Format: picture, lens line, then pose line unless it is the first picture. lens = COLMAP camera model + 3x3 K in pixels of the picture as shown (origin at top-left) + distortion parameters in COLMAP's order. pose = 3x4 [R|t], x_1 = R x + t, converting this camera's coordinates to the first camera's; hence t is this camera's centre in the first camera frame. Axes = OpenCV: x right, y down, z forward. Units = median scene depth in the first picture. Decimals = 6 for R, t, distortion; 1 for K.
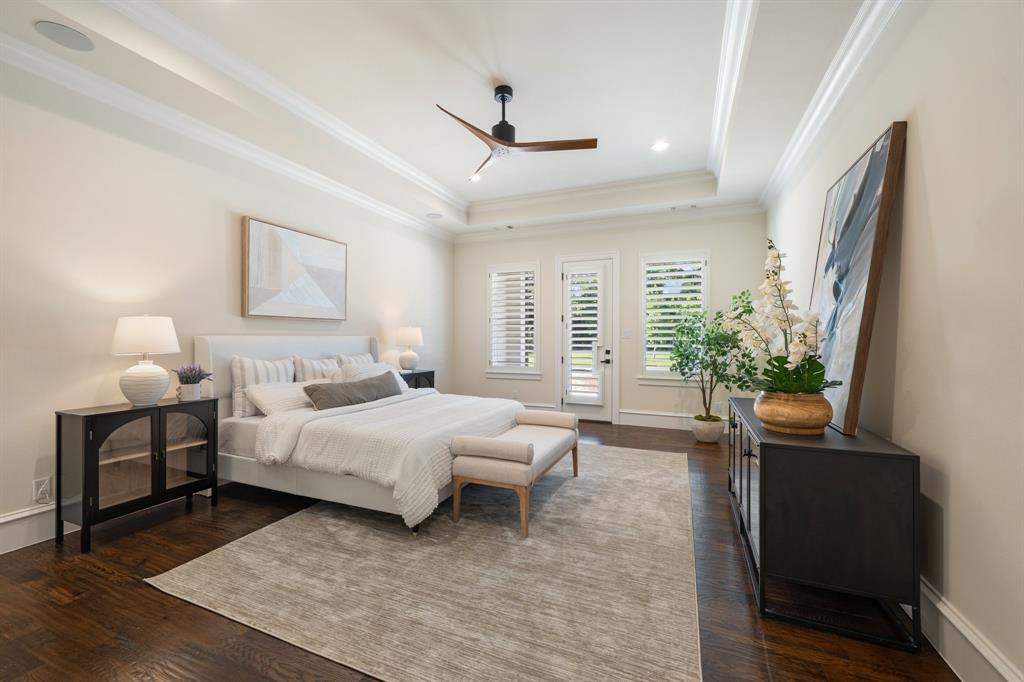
lens RADIAL K [[420.7, 0, 512.0], [0, 420.7, 341.0], [0, 0, 1]] dist [0.000540, 0.000023]
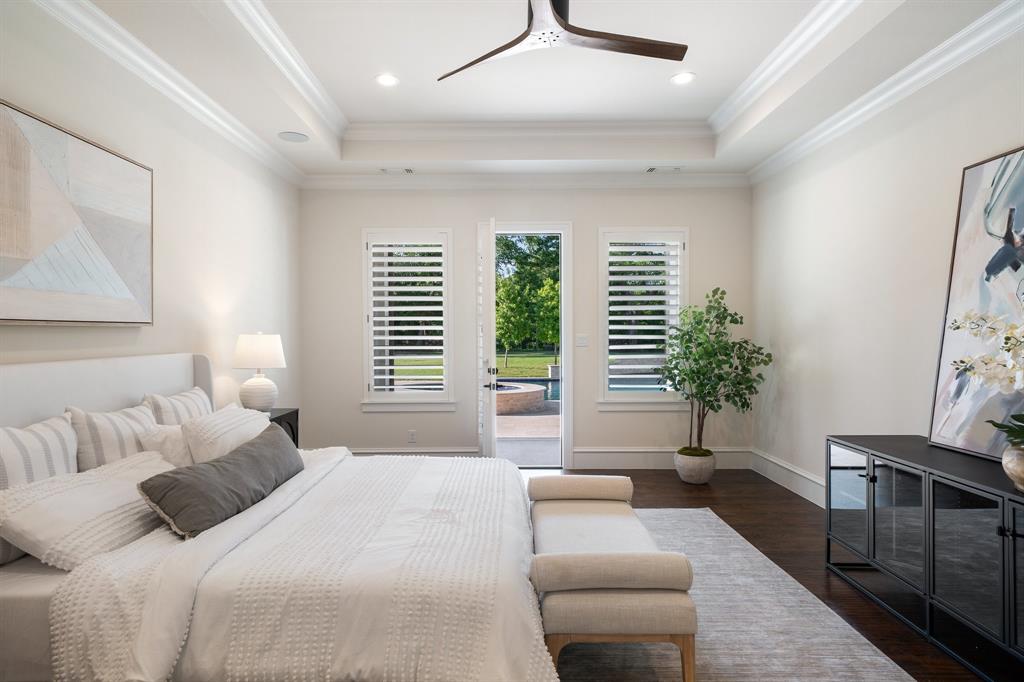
lens RADIAL K [[567.5, 0, 512.0], [0, 567.5, 341.0], [0, 0, 1]] dist [0.002928, -0.000082]
pose [[0.918823, -0.011783, 0.394494, -0.278020], [0.009371, 0.999924, 0.008040, -0.031337], [-0.394559, -0.003690, 0.918863, 0.224932]]
